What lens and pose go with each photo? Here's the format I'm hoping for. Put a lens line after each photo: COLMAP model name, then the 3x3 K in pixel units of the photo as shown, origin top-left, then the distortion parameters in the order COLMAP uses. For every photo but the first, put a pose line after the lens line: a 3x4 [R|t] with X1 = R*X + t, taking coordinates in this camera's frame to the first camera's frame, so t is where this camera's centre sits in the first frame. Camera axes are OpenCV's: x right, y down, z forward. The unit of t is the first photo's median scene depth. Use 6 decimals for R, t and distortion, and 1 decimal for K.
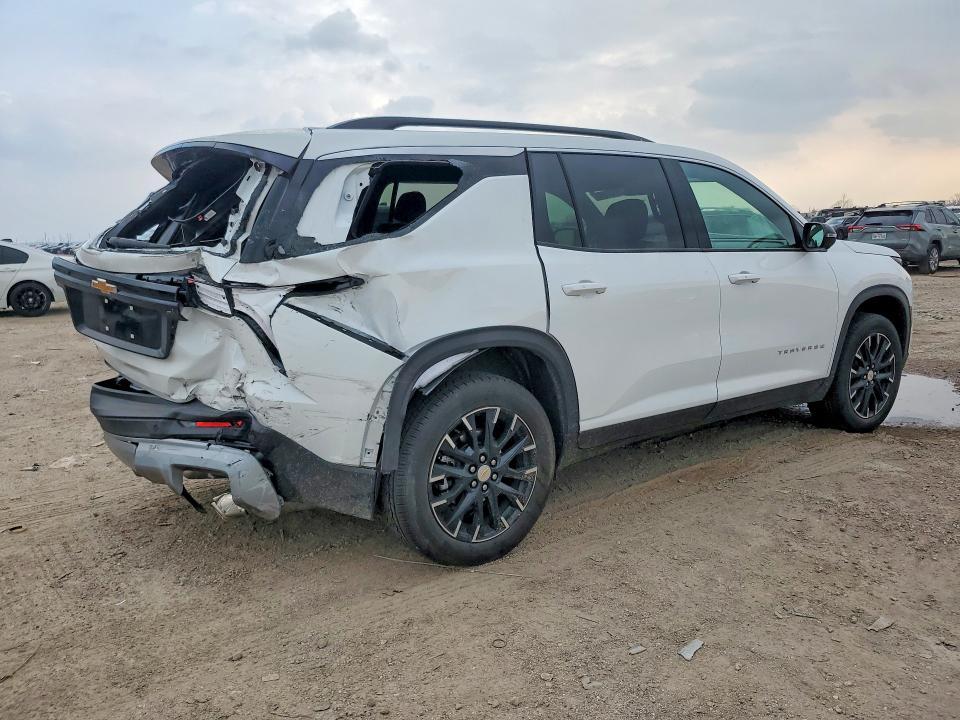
lens RADIAL K [[643.2, 0, 475.8], [0, 643.2, 361.7], [0, 0, 1]] dist [0.020829, -0.000189]
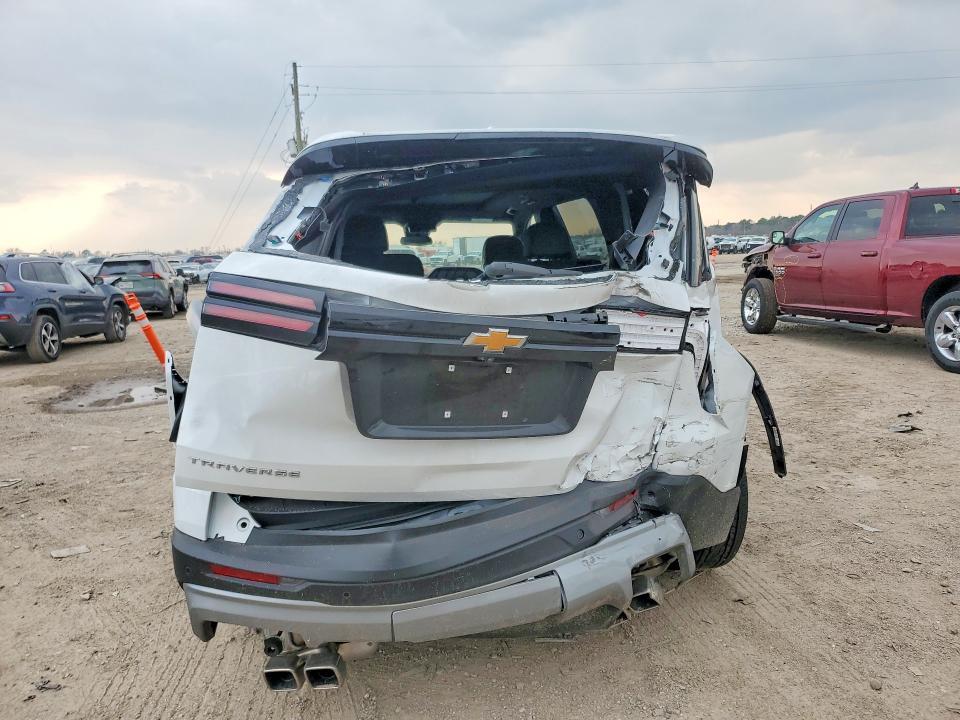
lens RADIAL K [[643.2, 0, 475.8], [0, 643.2, 361.7], [0, 0, 1]] dist [0.020829, -0.000189]
pose [[0.540699, -0.127827, 0.831448, -1.133969], [0.193656, 0.980755, 0.024845, -0.120450], [-0.818622, 0.147581, 0.555047, 0.707701]]
